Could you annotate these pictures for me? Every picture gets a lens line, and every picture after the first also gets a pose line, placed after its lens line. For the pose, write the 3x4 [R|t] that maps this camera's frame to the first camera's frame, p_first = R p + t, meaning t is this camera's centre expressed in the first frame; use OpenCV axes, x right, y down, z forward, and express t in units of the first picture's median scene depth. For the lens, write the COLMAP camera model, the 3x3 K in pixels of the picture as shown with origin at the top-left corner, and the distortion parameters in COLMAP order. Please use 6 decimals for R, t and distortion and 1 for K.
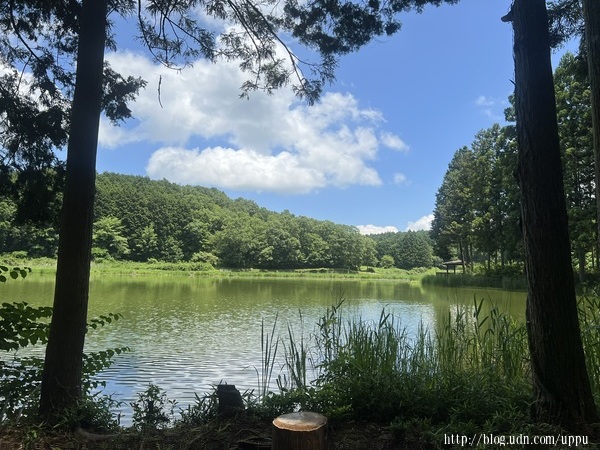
lens RADIAL K [[447.3, 0, 307.5], [0, 447.3, 225.7], [0, 0, 1]] dist [0.045909, -0.022179]
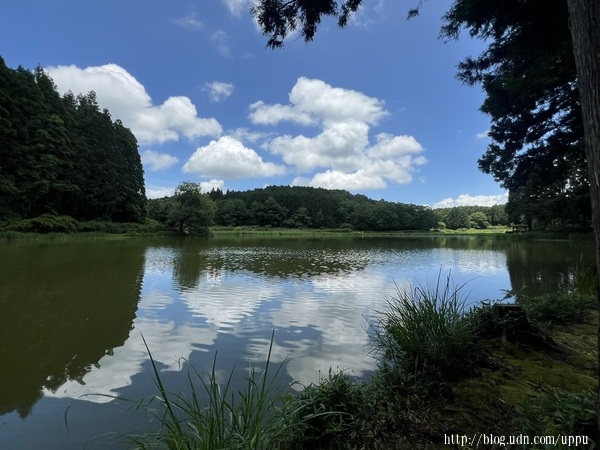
lens RADIAL K [[241.1, 0, 298.6], [0, 241.1, 221.9], [0, 0, 1]] dist [0.000940, 0.000573]
pose [[0.954743, -0.028727, -0.296043, -0.118082], [0.045633, 0.997689, 0.050352, -0.009733], [0.293912, -0.061582, 0.953847, -0.079305]]
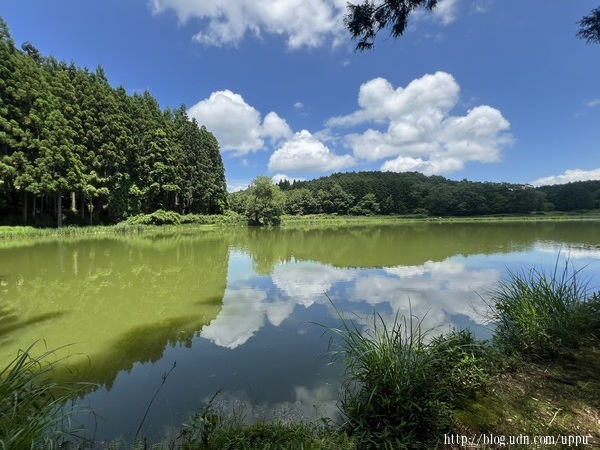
lens RADIAL K [[241.1, 0, 299.5], [0, 241.1, 221.7], [0, 0, 1]] dist [0.000940, 0.000573]
pose [[0.842899, -0.034851, -0.536942, -0.120685], [0.092653, 0.992395, 0.081035, -0.010837], [0.530035, -0.118054, 0.839718, -0.086817]]
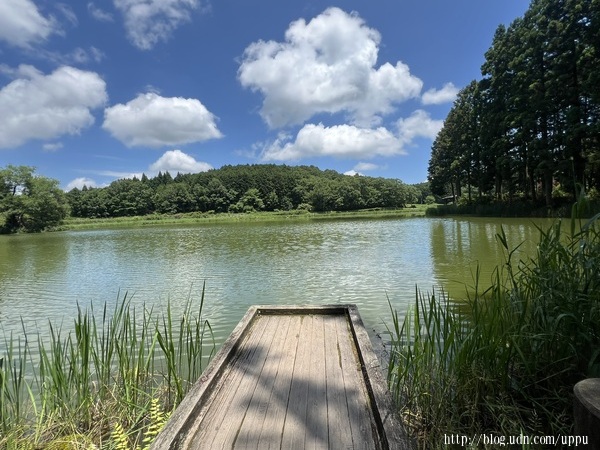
lens RADIAL K [[255.0, 0, 299.0], [0, 255.0, 217.4], [0, 0, 1]] dist [0.009339, 0.000051]
pose [[0.940165, -0.060955, -0.335222, 0.079148], [0.100825, 0.989575, 0.102836, 0.008816], [0.325459, -0.130481, 0.936510, 0.065089]]
